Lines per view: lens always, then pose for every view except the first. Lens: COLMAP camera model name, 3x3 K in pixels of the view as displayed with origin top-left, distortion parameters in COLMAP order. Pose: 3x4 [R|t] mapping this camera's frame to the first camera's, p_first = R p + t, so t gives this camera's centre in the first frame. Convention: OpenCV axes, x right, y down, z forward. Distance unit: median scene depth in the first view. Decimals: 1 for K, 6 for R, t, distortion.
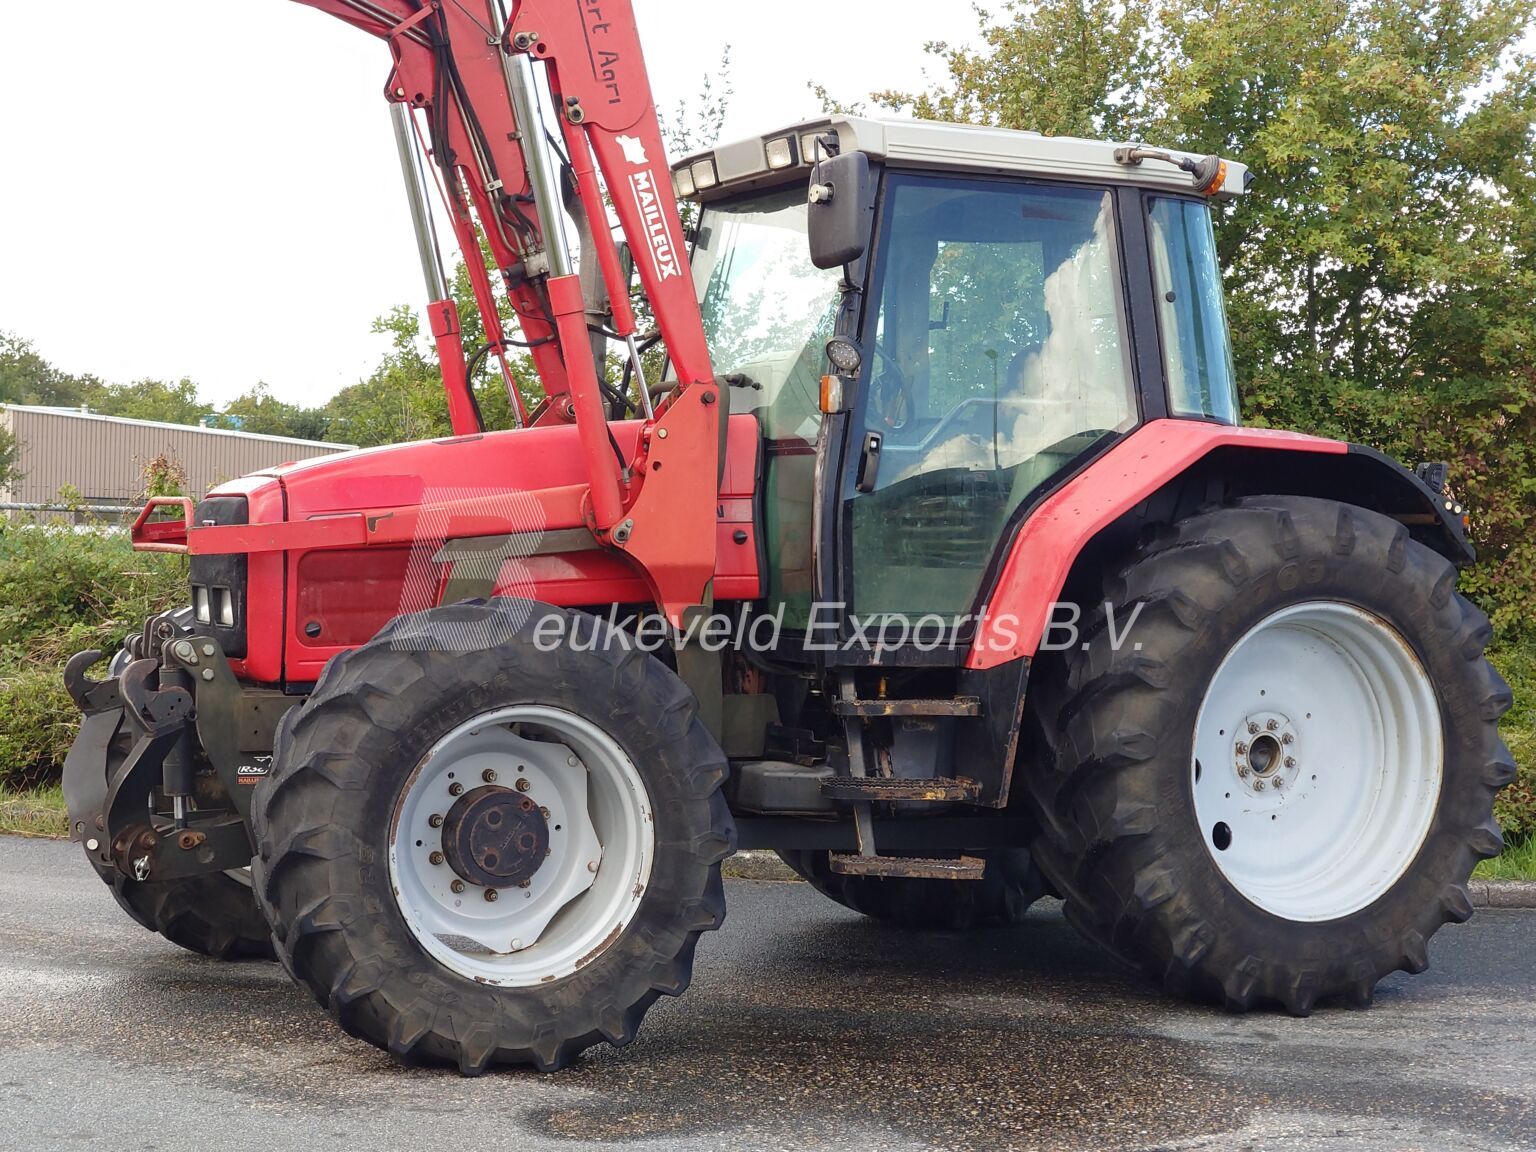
lens RADIAL K [[2682.4, 0, 765.8], [0, 2682.4, 604.2], [0, 0, 1]] dist [0.006884, -0.055623]
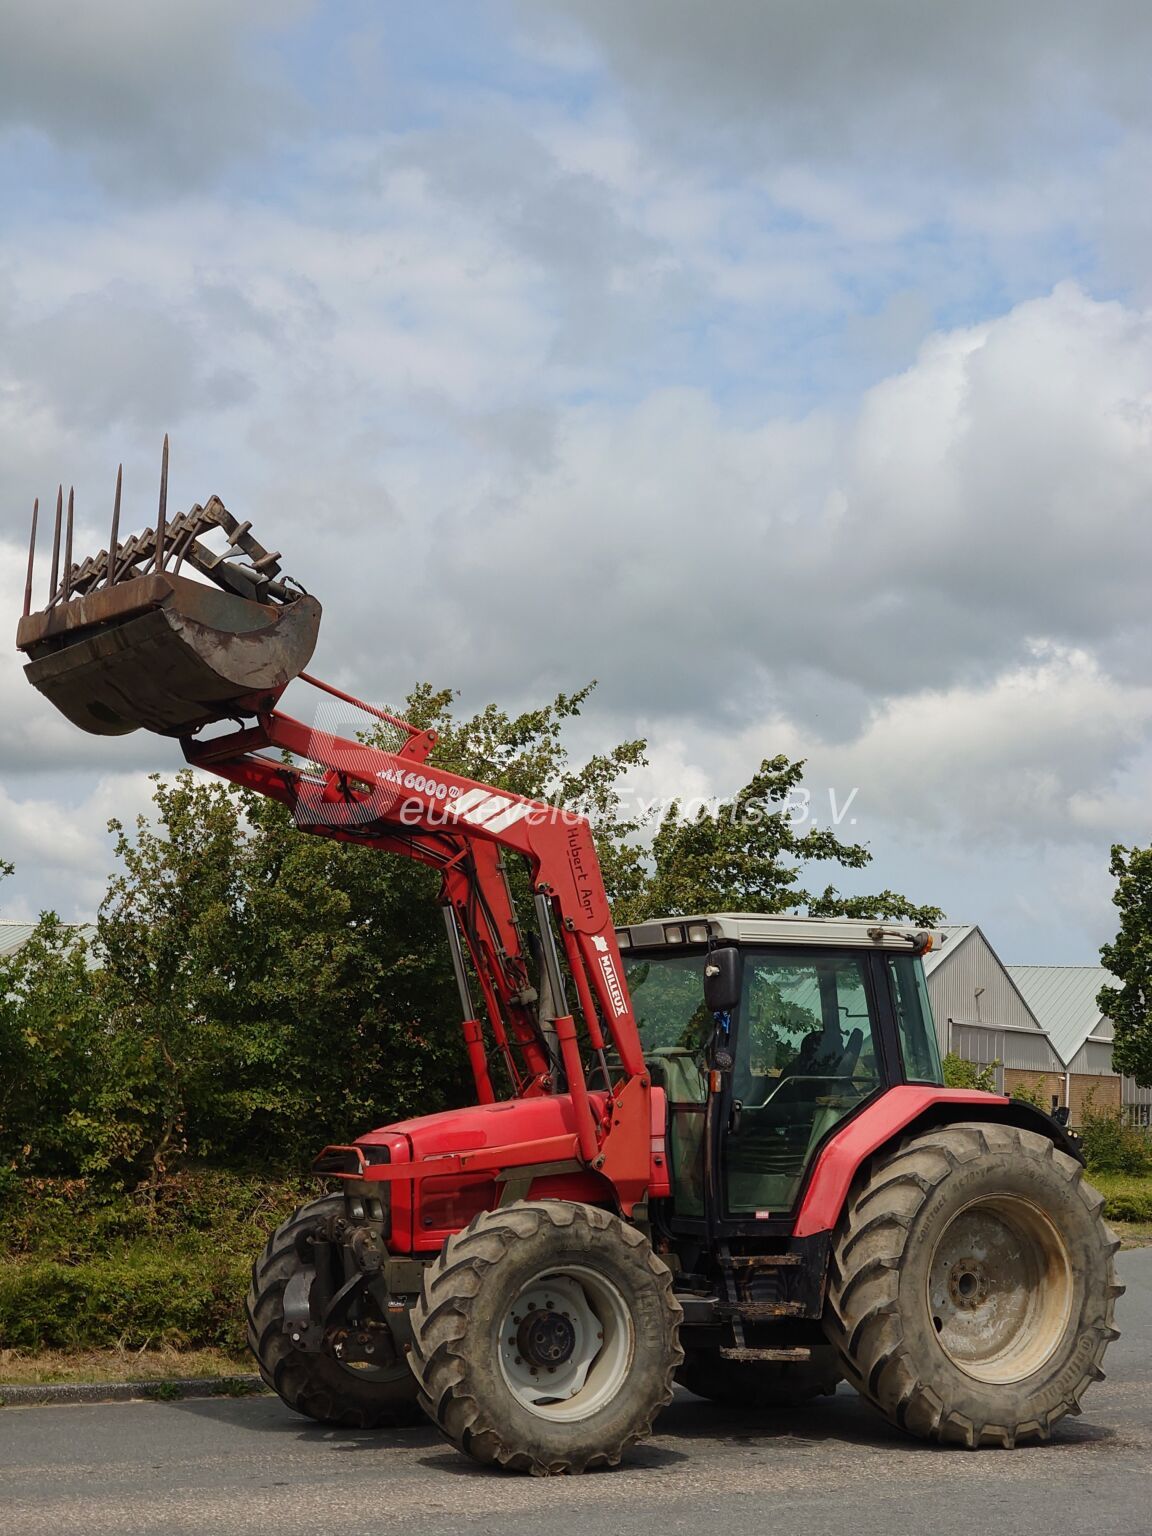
lens RADIAL K [[2657.4, 0, 525.8], [0, 2657.4, 774.1], [0, 0, 1]] dist [-0.000748, 0.113718]
pose [[0.999374, -0.012709, 0.033029, -0.151524], [0.017176, 0.990184, -0.138708, -0.036776], [-0.030942, 0.139189, 0.989782, -0.731960]]
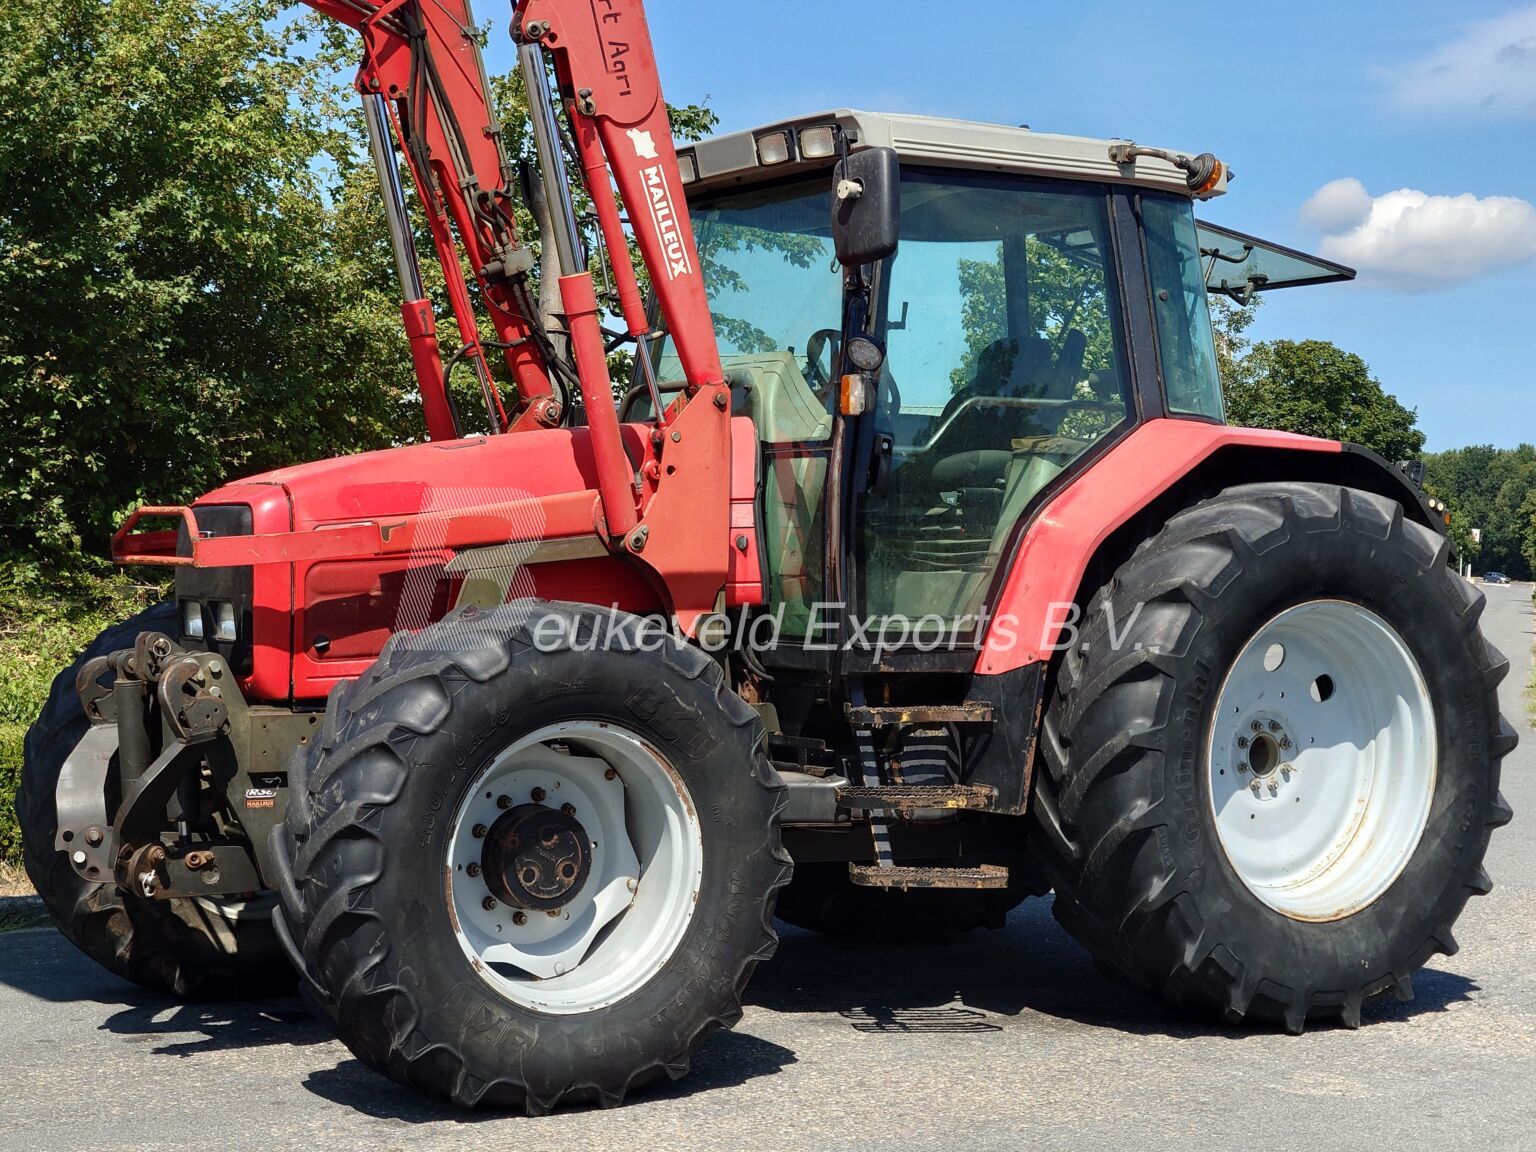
lens RADIAL K [[2673.2, 0, 789.1], [0, 2673.2, 596.2], [0, 0, 1]] dist [0.011450, 0.000162]
pose [[0.993738, -0.013300, 0.110940, -0.103926], [0.013816, 0.999897, -0.003883, -0.001532], [-0.110877, 0.005391, 0.993820, 0.034639]]
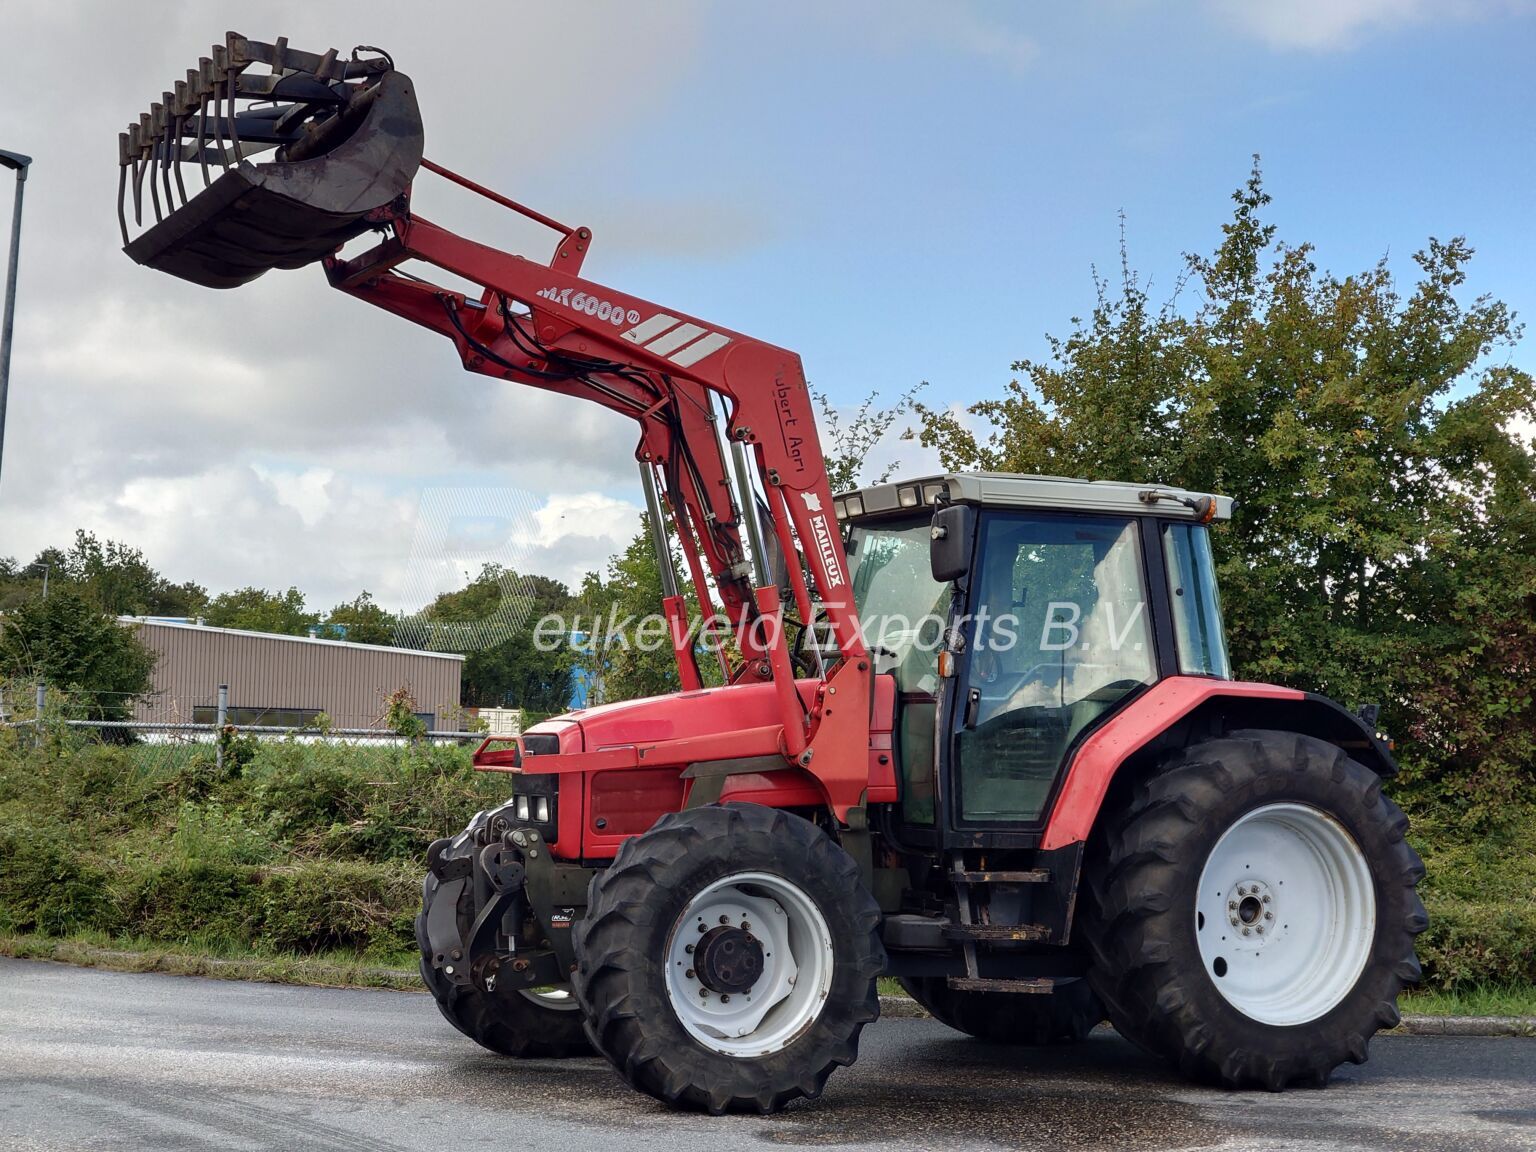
lens RADIAL K [[2682.4, 0, 765.8], [0, 2682.4, 604.2], [0, 0, 1]] dist [0.006884, -0.055623]
pose [[0.999439, -0.005778, -0.032975, -0.025736], [0.003266, 0.997122, -0.075742, 0.000907], [0.033318, 0.075592, 0.996582, -0.475730]]
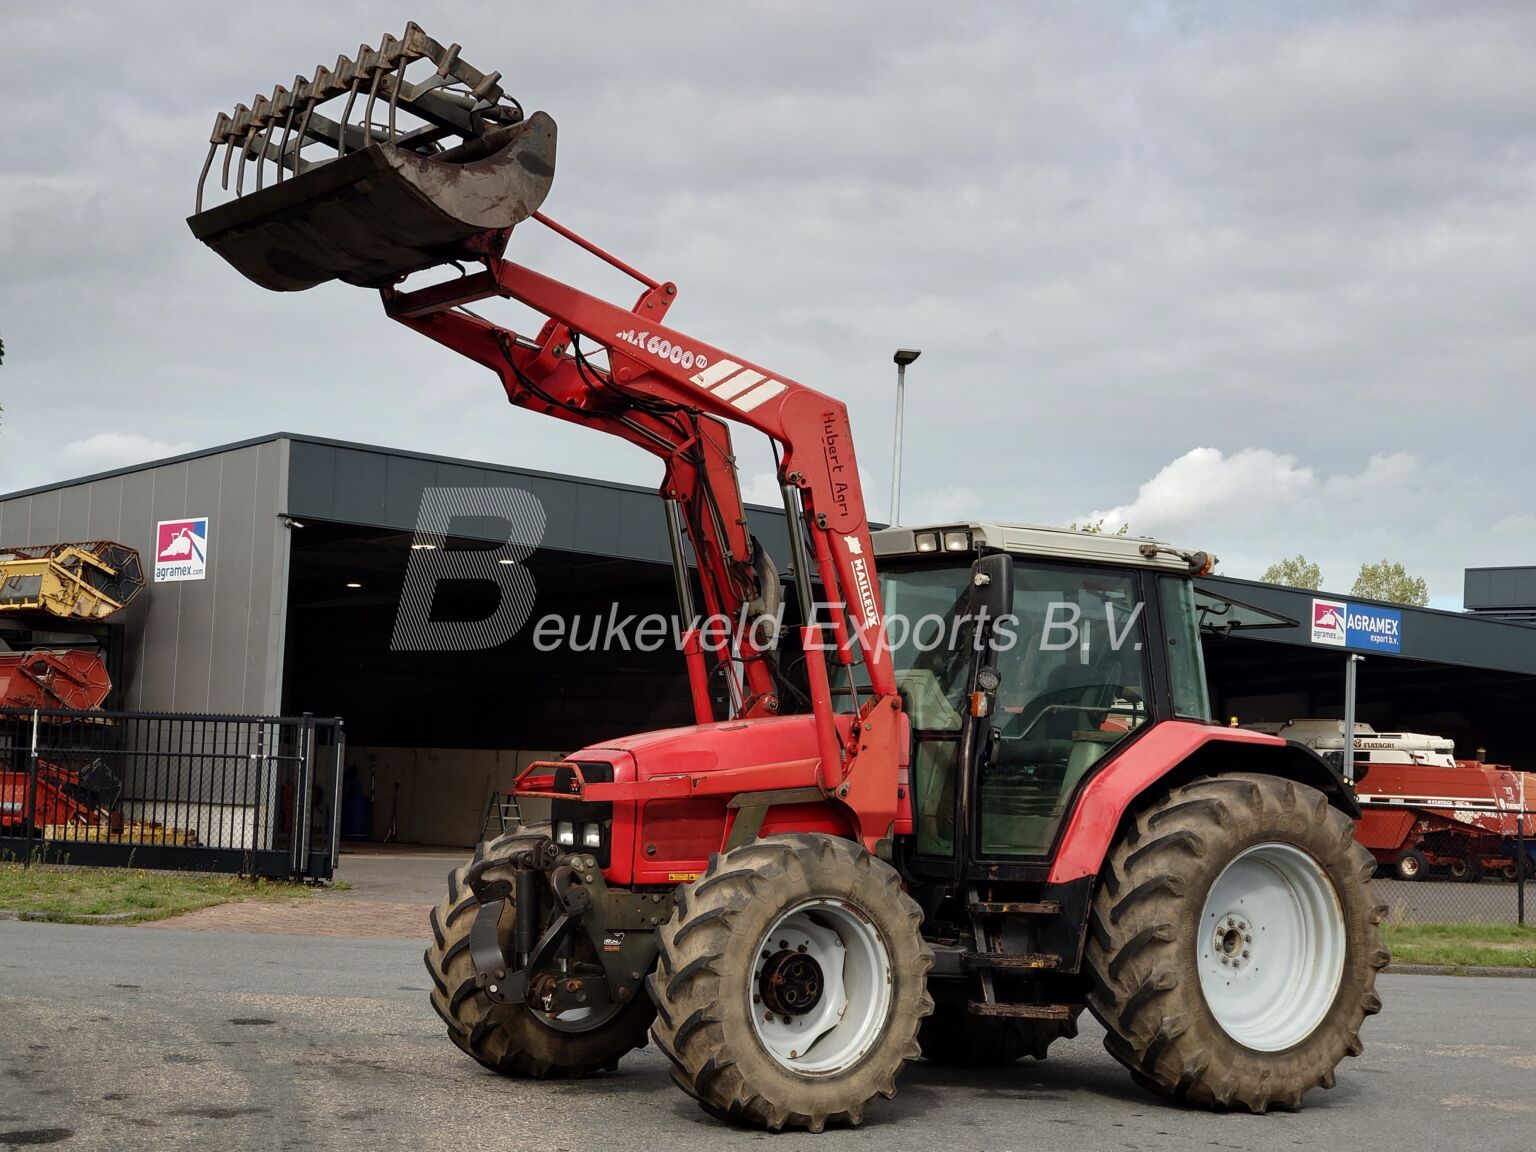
lens RADIAL K [[2673.2, 0, 789.1], [0, 2673.2, 596.2], [0, 0, 1]] dist [0.011450, 0.000162]
pose [[0.992805, 0.026631, 0.116744, -0.261274], [-0.016402, 0.996010, -0.087722, -0.002554], [-0.118614, 0.085176, 0.989280, -0.519366]]
